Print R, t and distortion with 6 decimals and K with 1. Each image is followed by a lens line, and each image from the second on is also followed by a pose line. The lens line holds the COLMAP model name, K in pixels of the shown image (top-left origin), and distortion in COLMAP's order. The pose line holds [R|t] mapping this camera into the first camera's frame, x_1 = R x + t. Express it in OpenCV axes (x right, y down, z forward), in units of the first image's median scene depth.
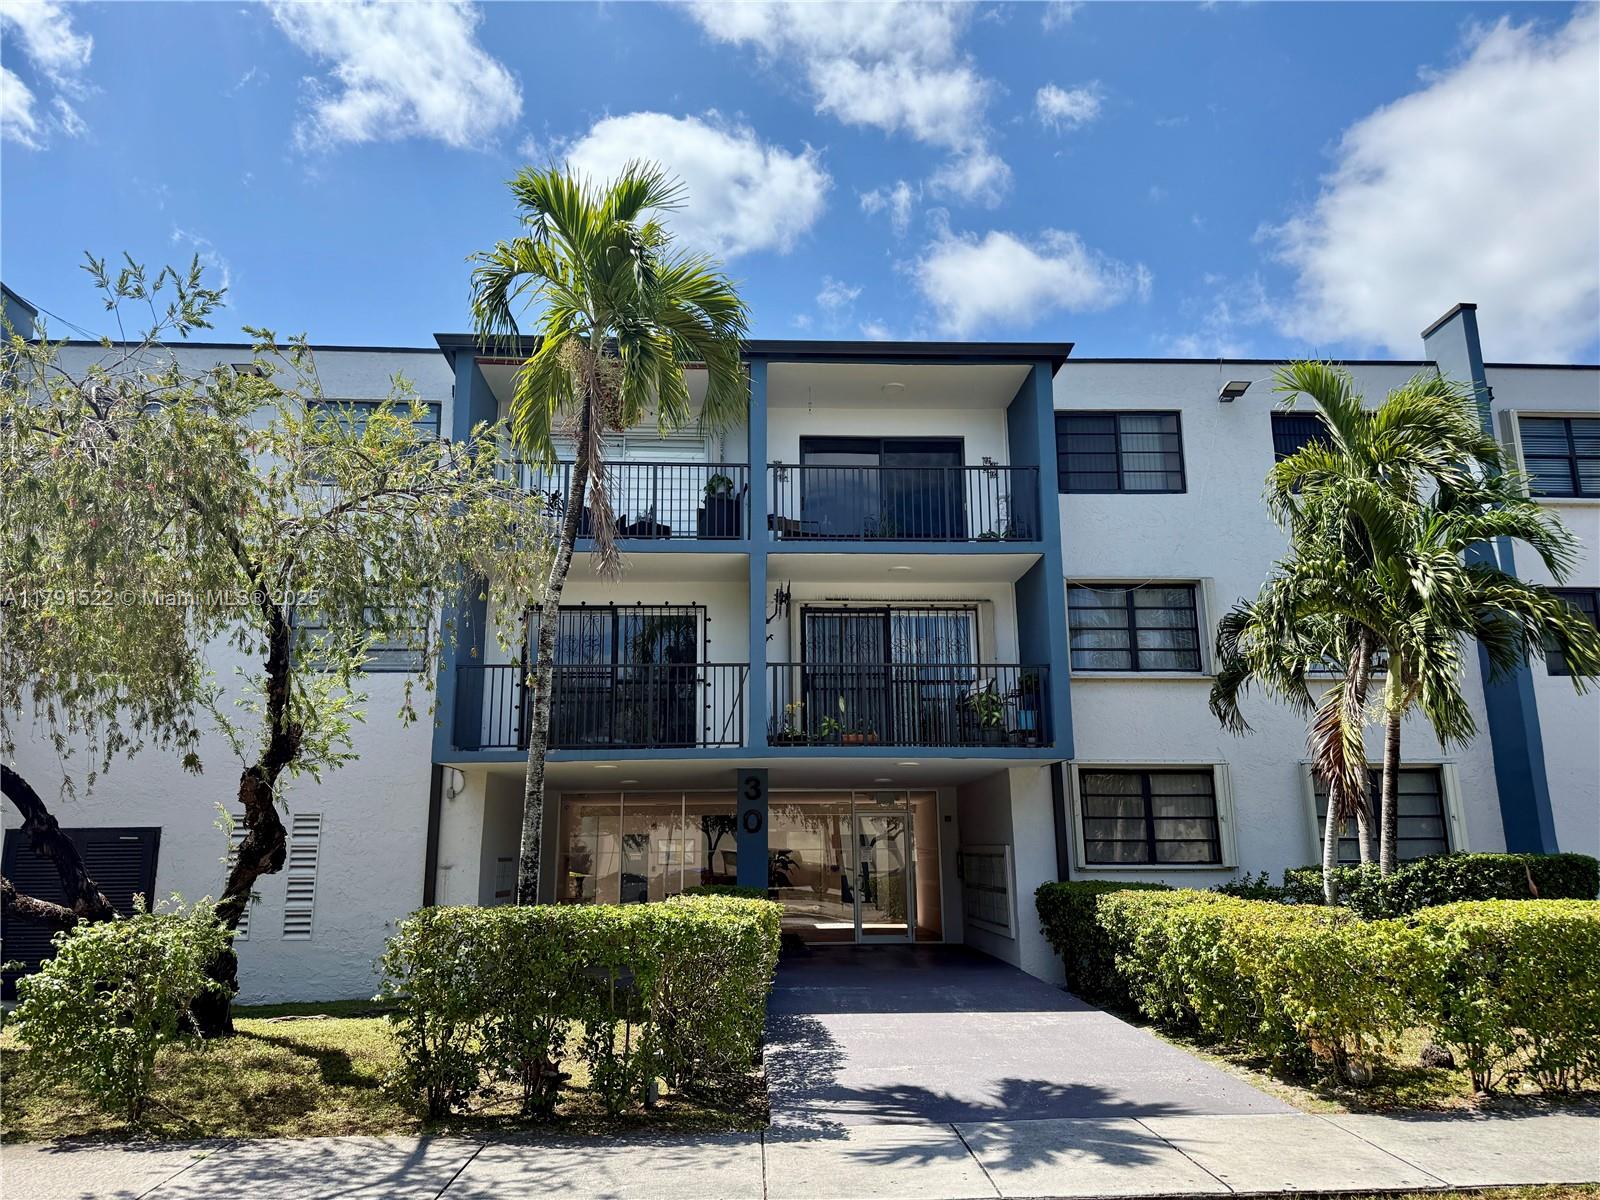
lens RADIAL K [[1141.0, 0, 803.9], [0, 1141.0, 595.9], [0, 0, 1]] dist [0.033723, -0.042141]
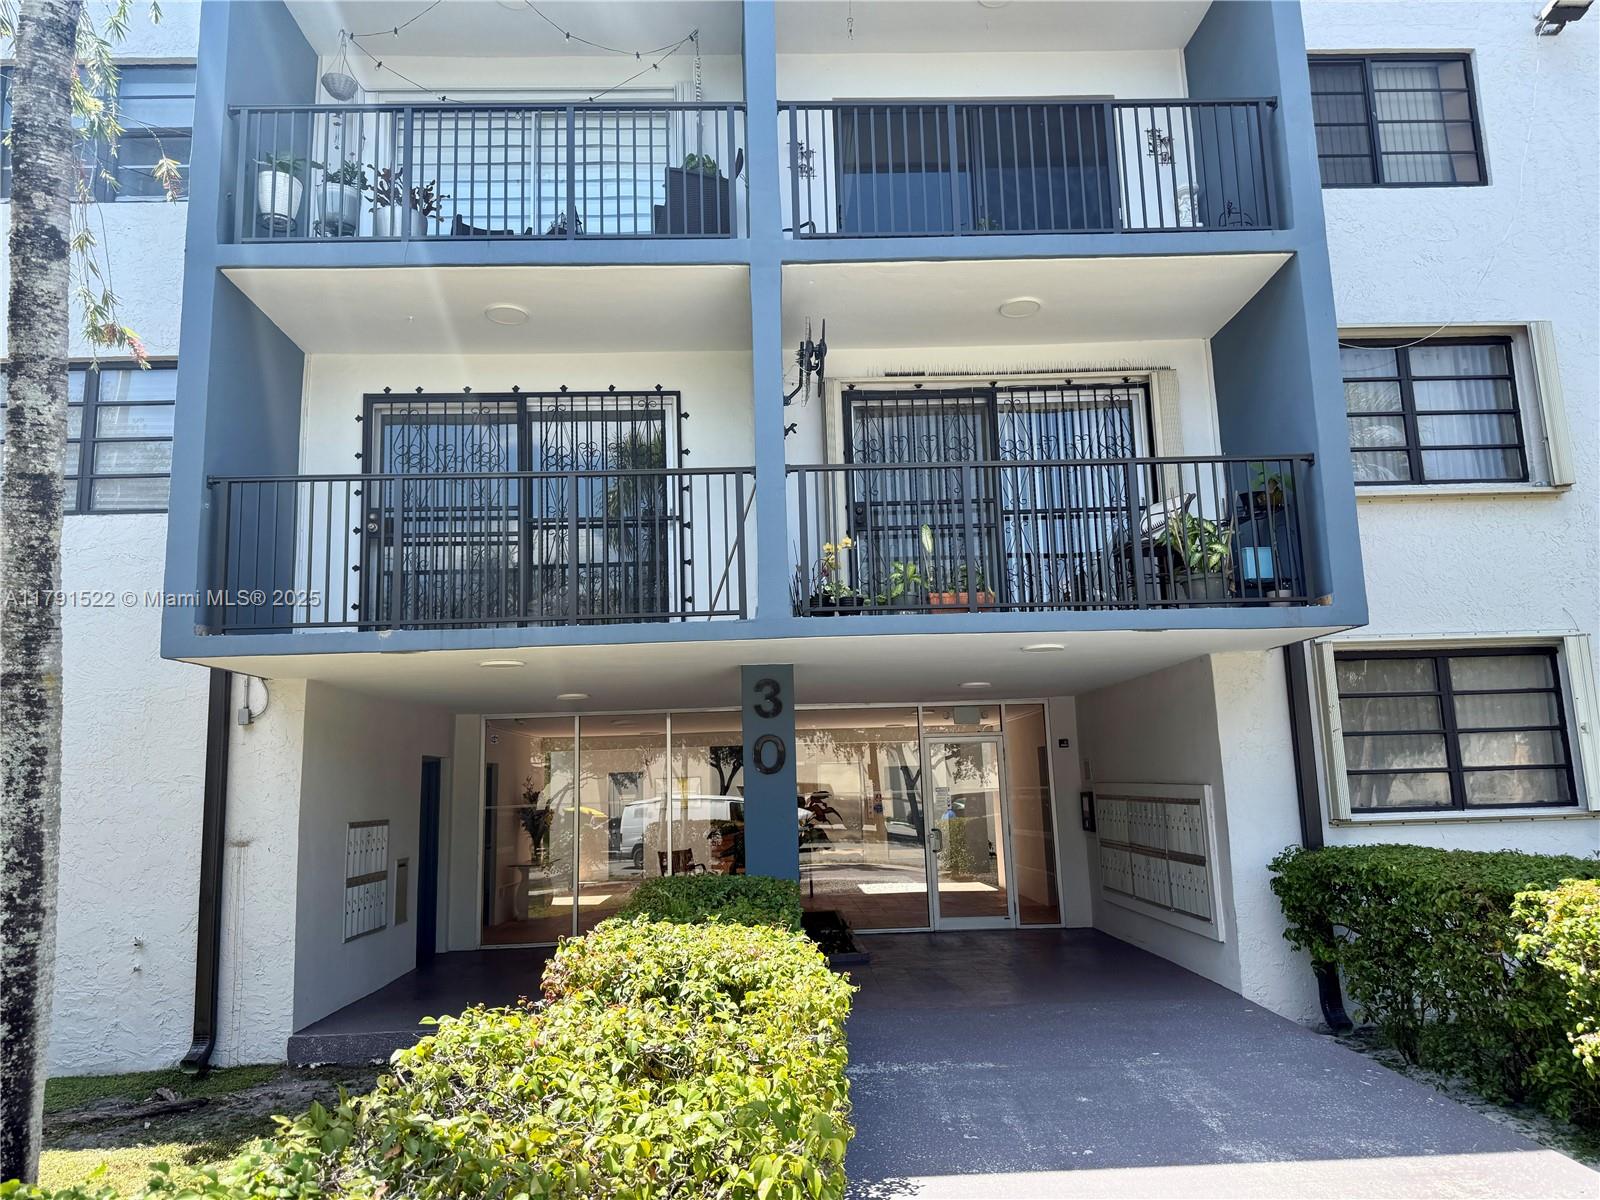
lens RADIAL K [[1141.0, 0, 809.7], [0, 1141.0, 615.0], [0, 0, 1]] dist [0.033723, -0.042141]
pose [[0.999582, -0.025928, -0.012774, -0.015047], [0.026840, 0.996644, 0.077329, 0.080281], [0.010726, -0.077639, 0.996924, 0.415922]]
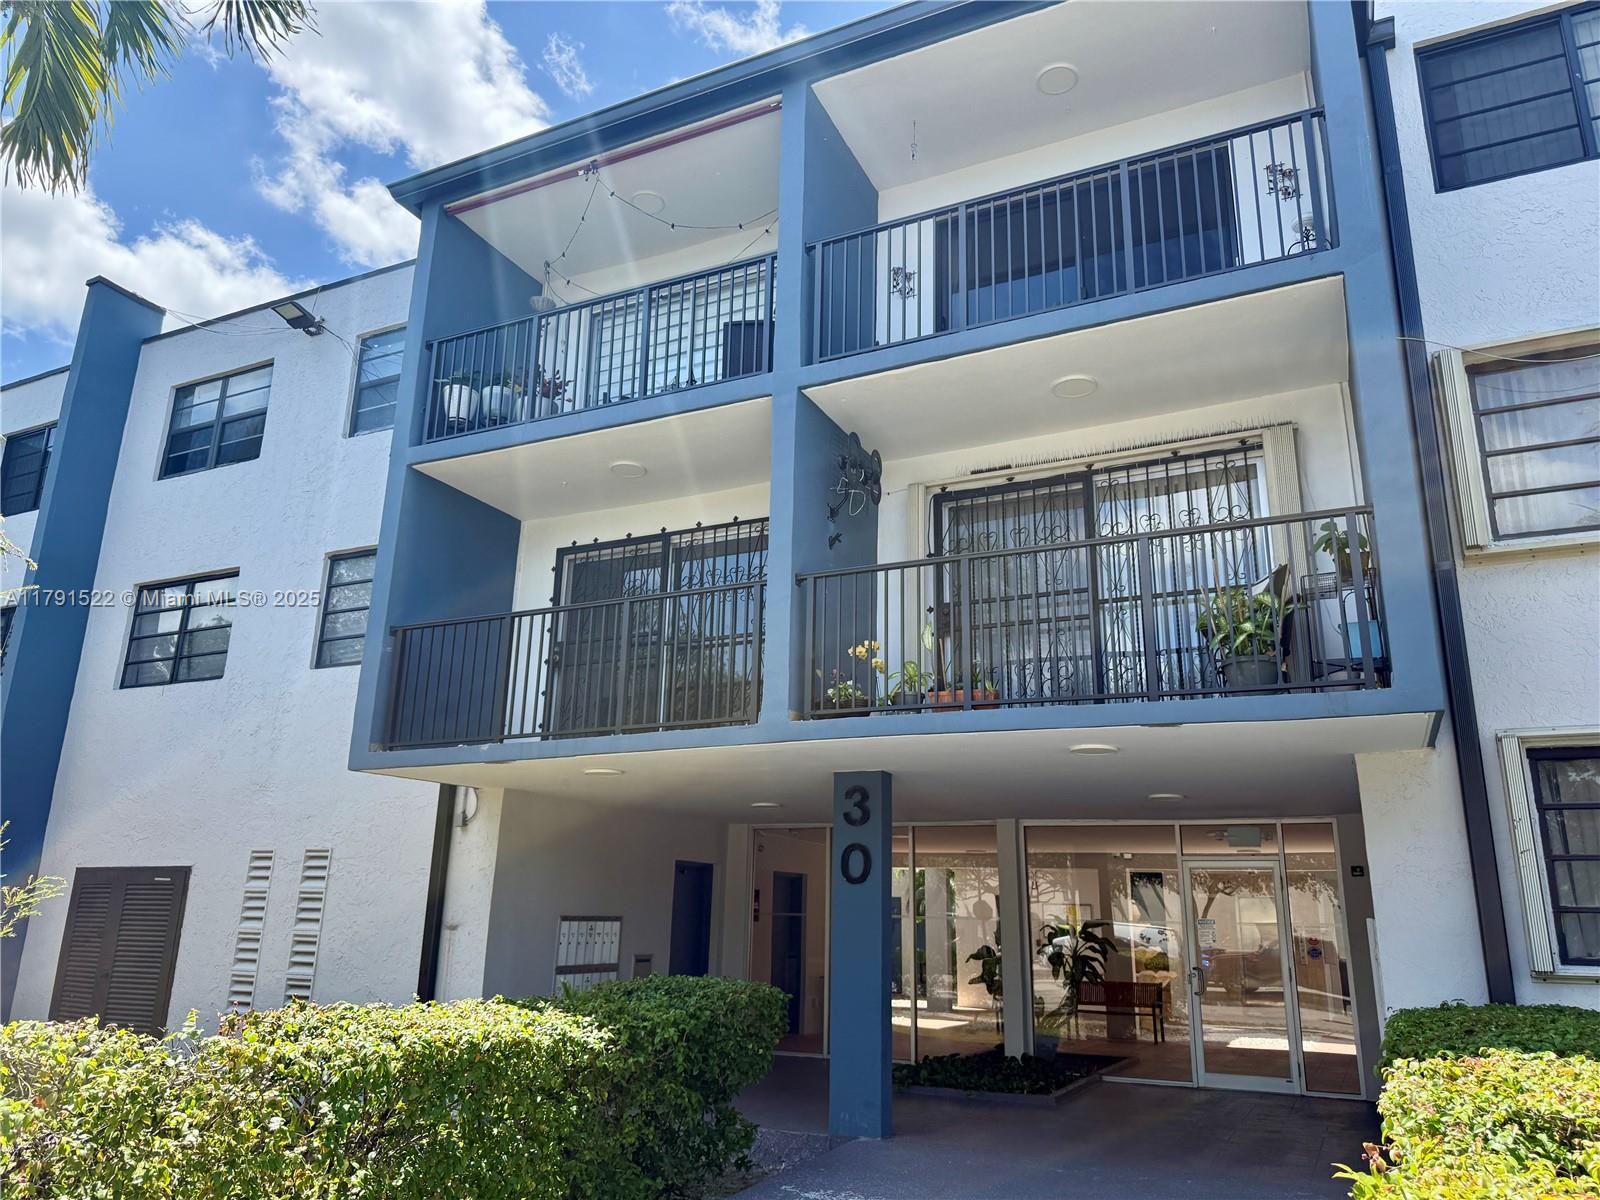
lens RADIAL K [[1141.0, 0, 789.9], [0, 1141.0, 595.9], [0, 0, 1]] dist [0.033723, -0.042141]
pose [[0.872070, -0.110560, -0.476728, 0.207840], [0.084379, 0.993527, -0.076059, 0.101566], [0.482051, 0.026103, 0.875754, 0.462774]]
